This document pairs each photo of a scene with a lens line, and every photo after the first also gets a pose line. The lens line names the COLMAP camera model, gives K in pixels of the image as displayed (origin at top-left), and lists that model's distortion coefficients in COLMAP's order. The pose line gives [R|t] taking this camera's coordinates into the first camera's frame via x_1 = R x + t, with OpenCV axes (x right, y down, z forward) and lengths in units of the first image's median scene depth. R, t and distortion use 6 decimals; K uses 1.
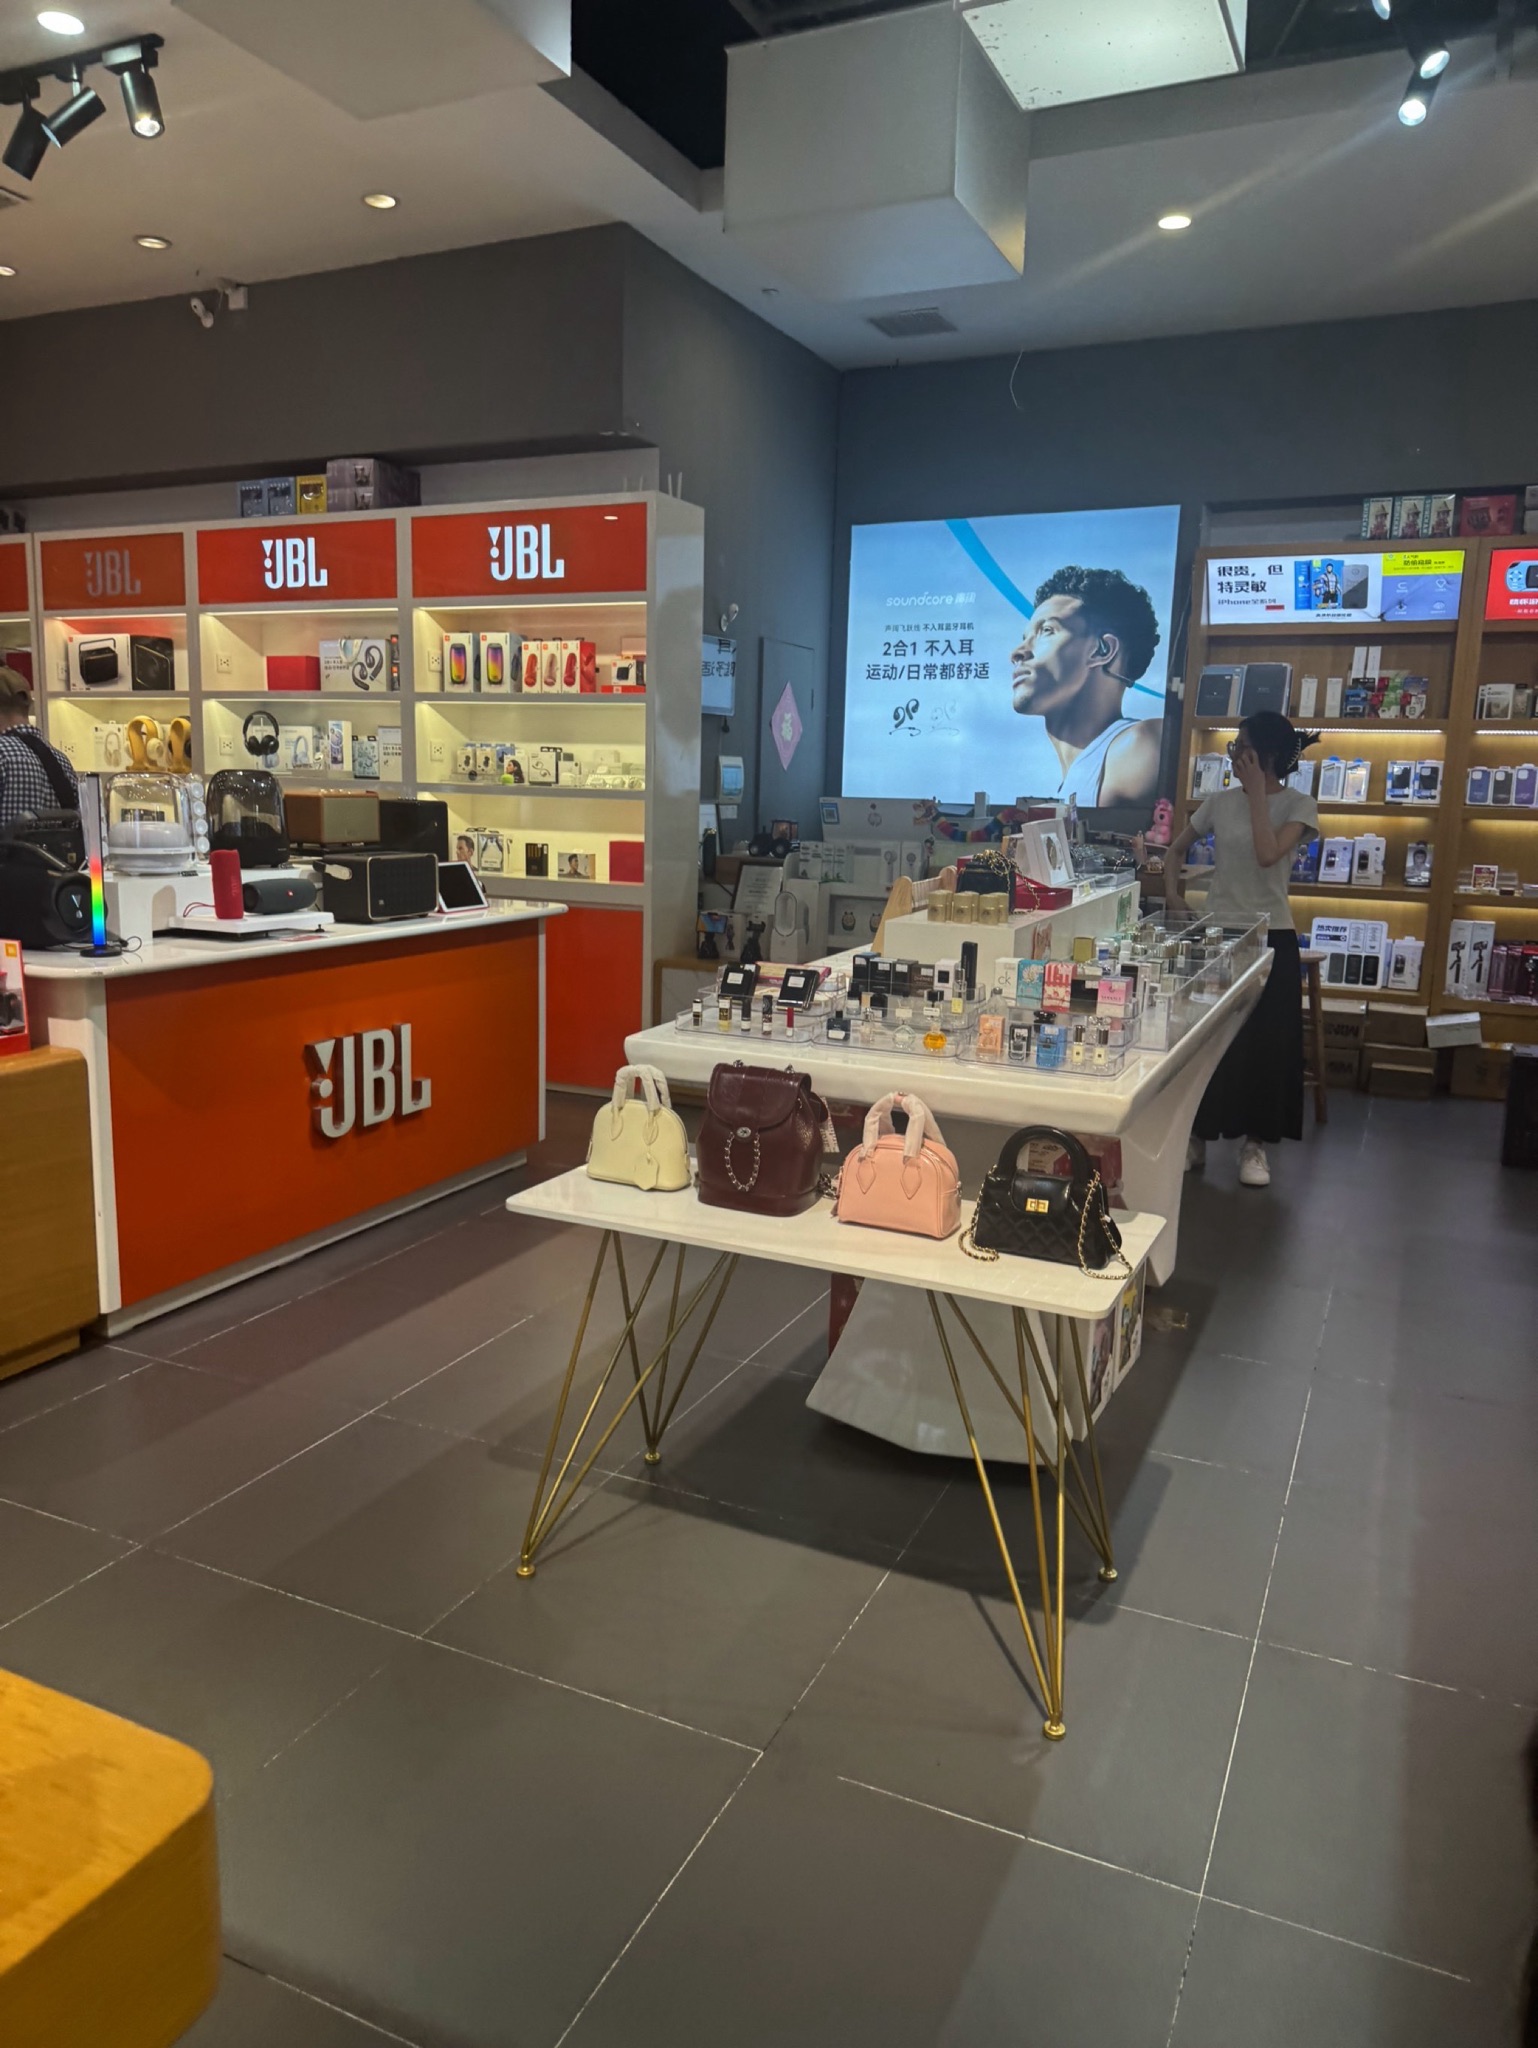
lens RADIAL K [[1440.2, 0, 766.2], [0, 1440.2, 1017.8], [0, 0, 1]] dist [0.002715, -0.000566]
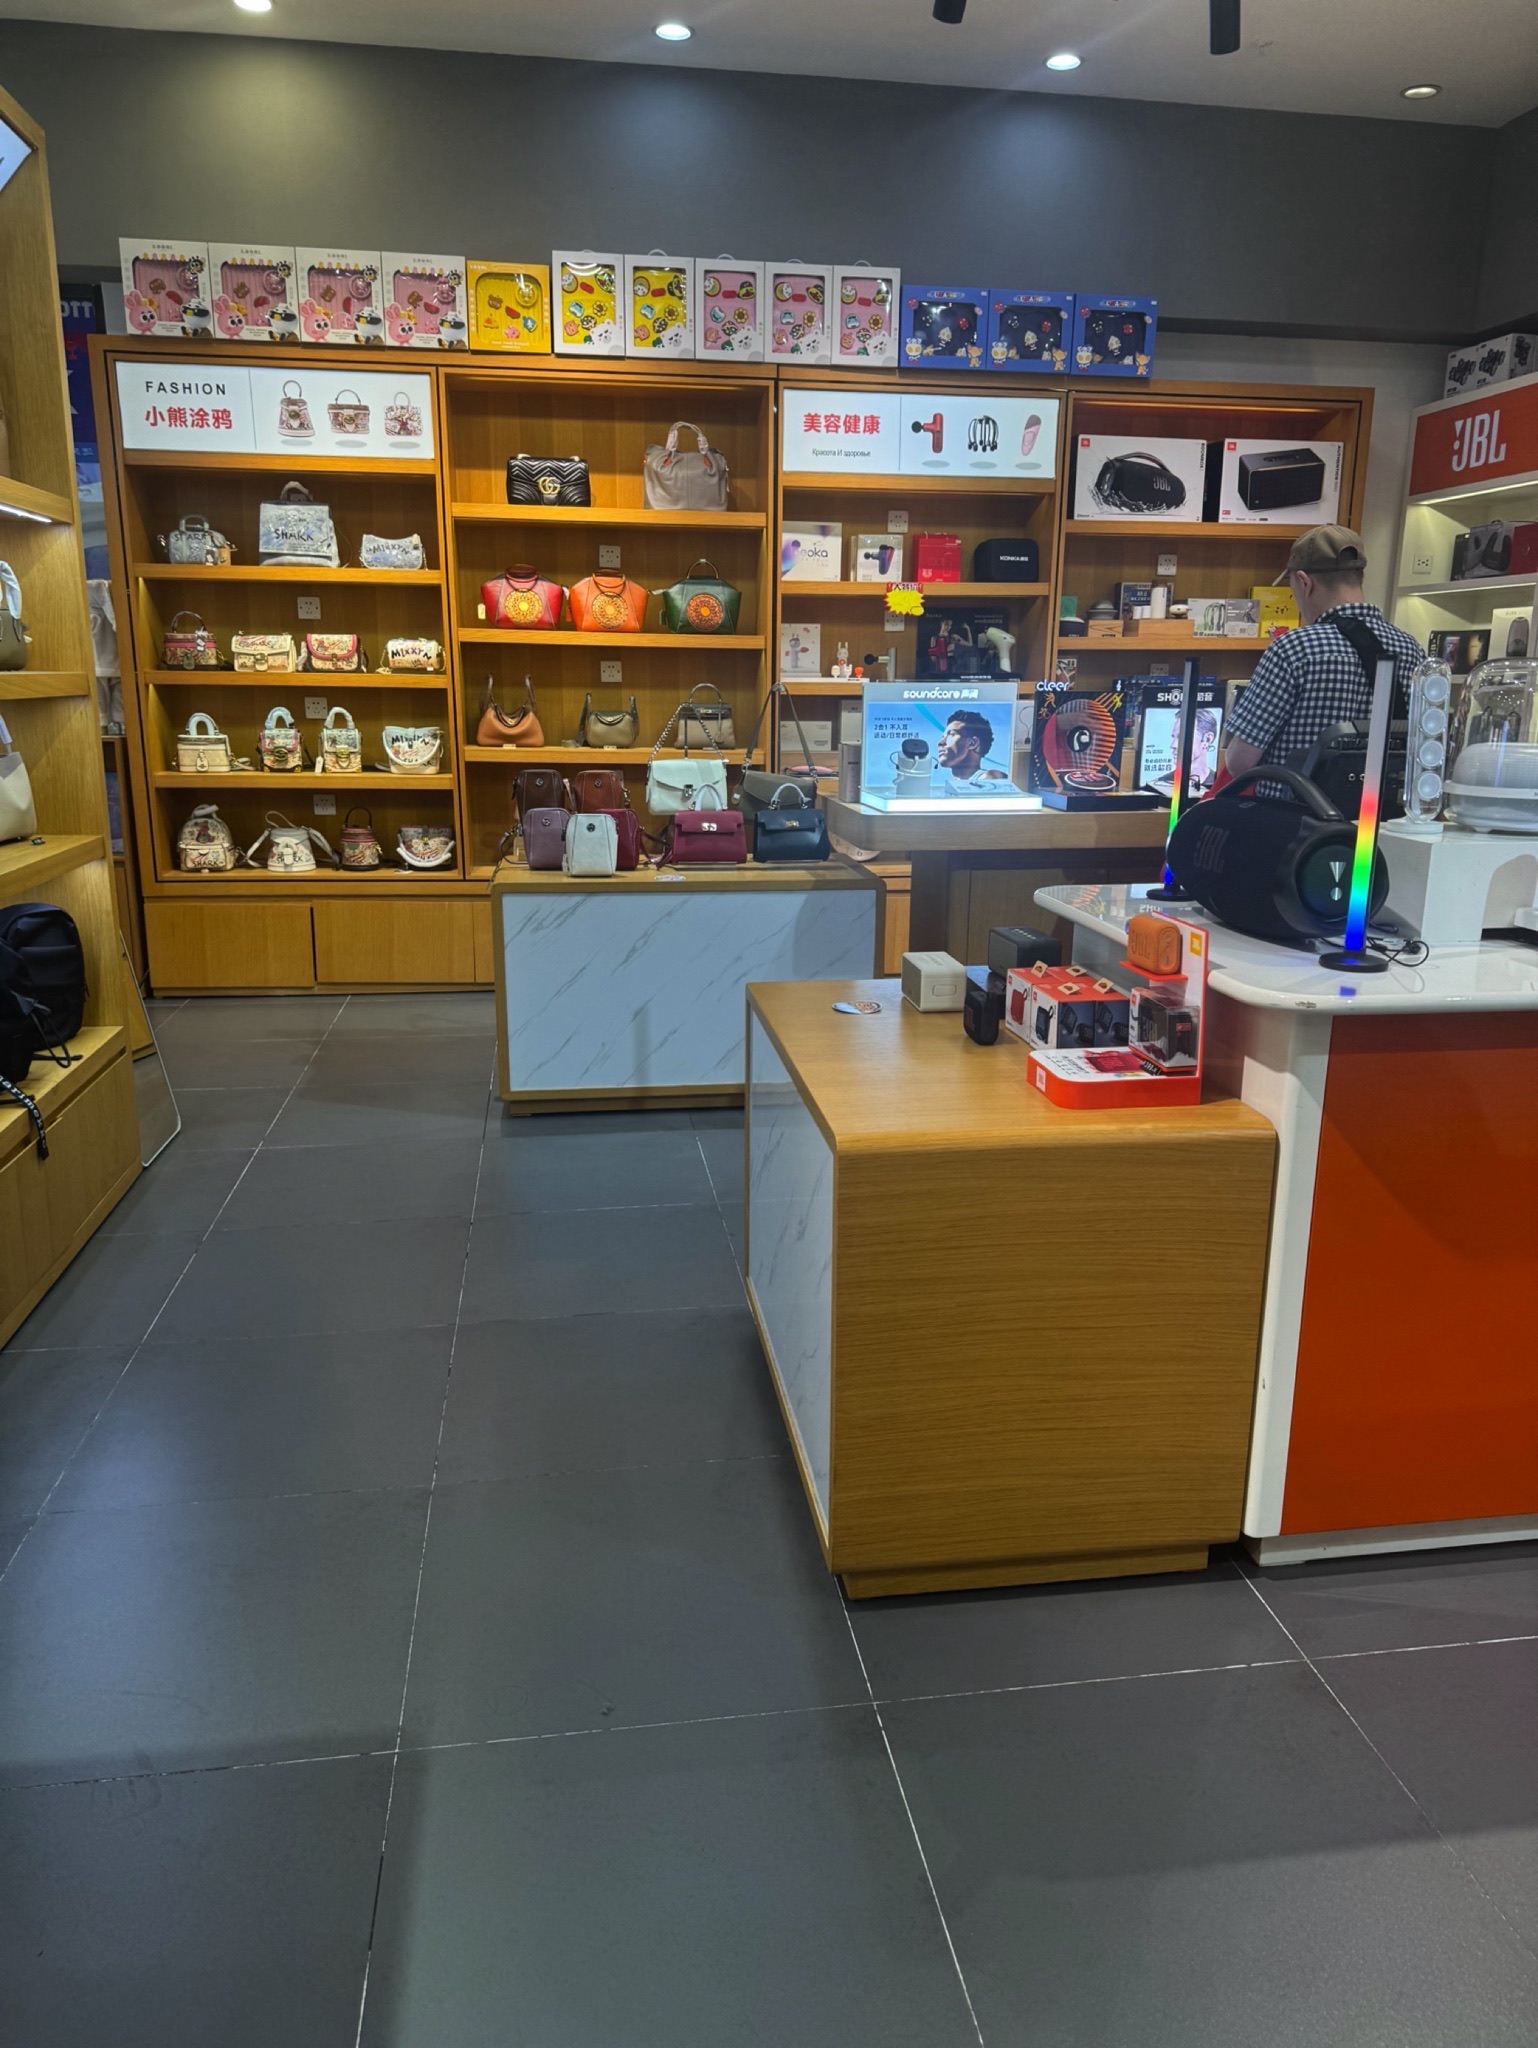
lens RADIAL K [[1440.2, 0, 772.0], [0, 1440.2, 1013.6], [0, 0, 1]] dist [0.002715, -0.000566]
pose [[0.554465, 0.178348, -0.812872, -0.110195], [-0.141554, 0.982744, 0.119065, -0.061076], [0.820080, 0.049048, 0.570143, 0.469281]]
